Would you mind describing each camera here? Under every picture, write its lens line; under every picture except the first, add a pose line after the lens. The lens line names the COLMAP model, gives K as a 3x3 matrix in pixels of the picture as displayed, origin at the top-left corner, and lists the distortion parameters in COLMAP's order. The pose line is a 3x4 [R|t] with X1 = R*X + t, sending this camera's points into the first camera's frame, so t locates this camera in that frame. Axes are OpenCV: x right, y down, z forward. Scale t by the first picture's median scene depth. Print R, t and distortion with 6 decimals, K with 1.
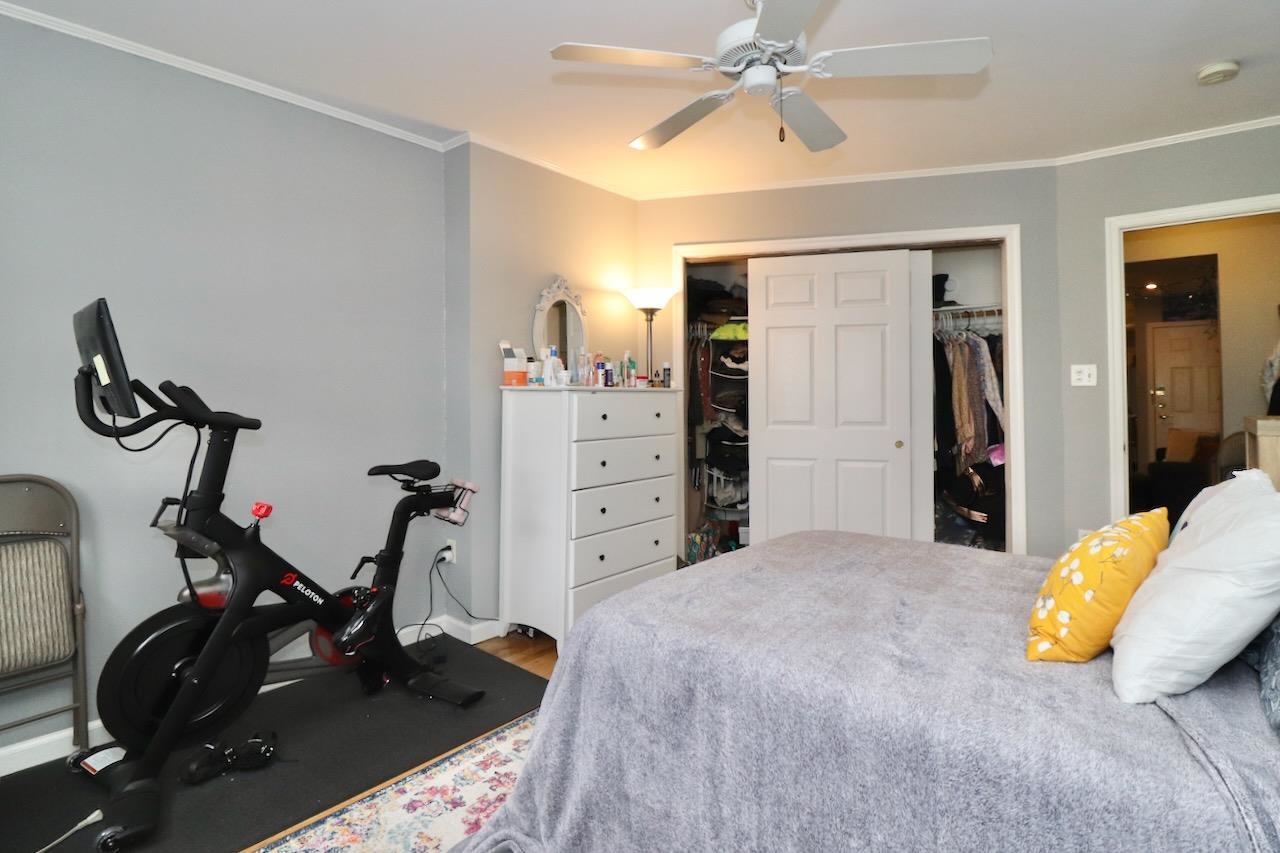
lens RADIAL K [[613.1, 0, 669.2], [0, 613.1, 393.4], [0, 0, 1]] dist [-0.041923, -0.000156]
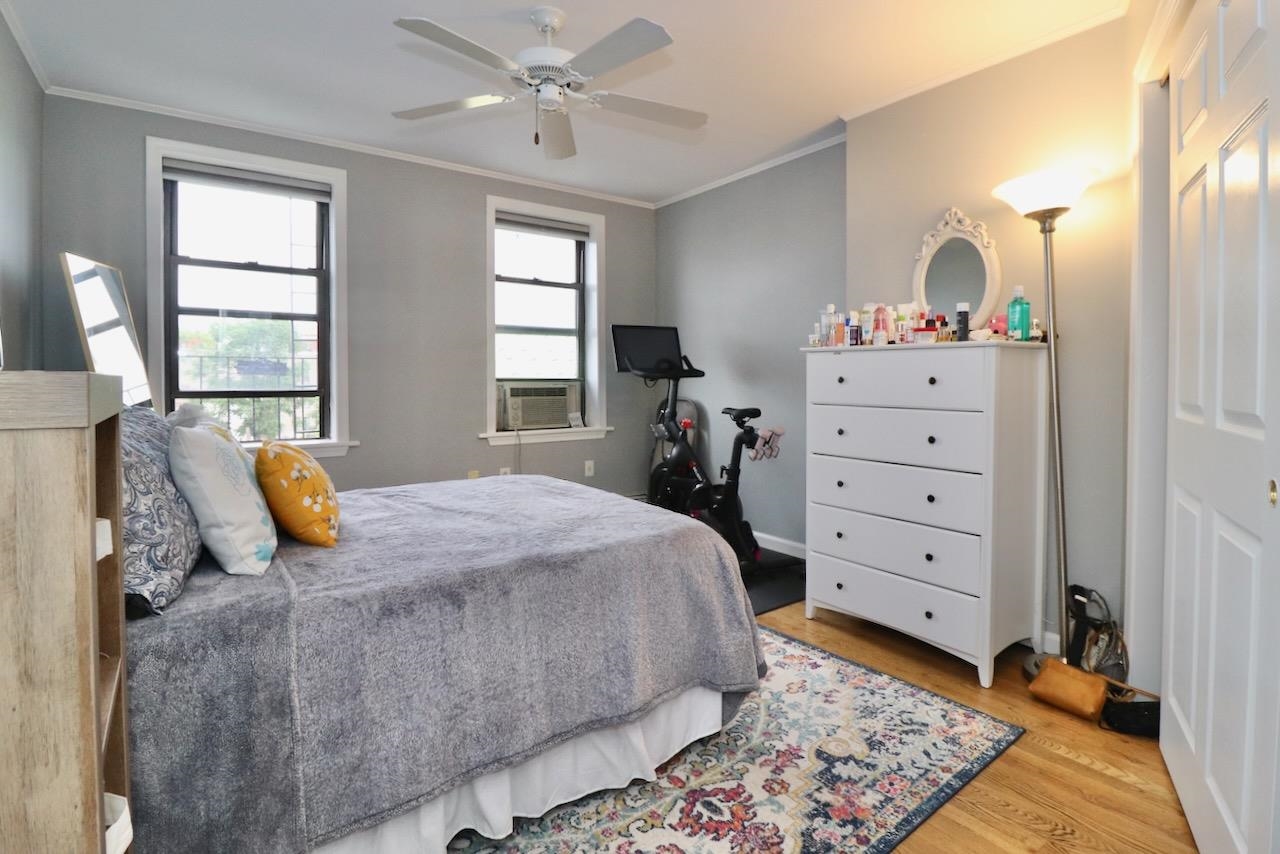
lens RADIAL K [[613.1, 0, 669.2], [0, 613.1, 393.9], [0, 0, 1]] dist [-0.041923, -0.000156]
pose [[-0.251004, 0.020882, -0.967761, 0.722482], [0.000714, 0.999771, 0.021387, 0.034996], [0.967986, 0.004678, -0.250961, 0.863139]]
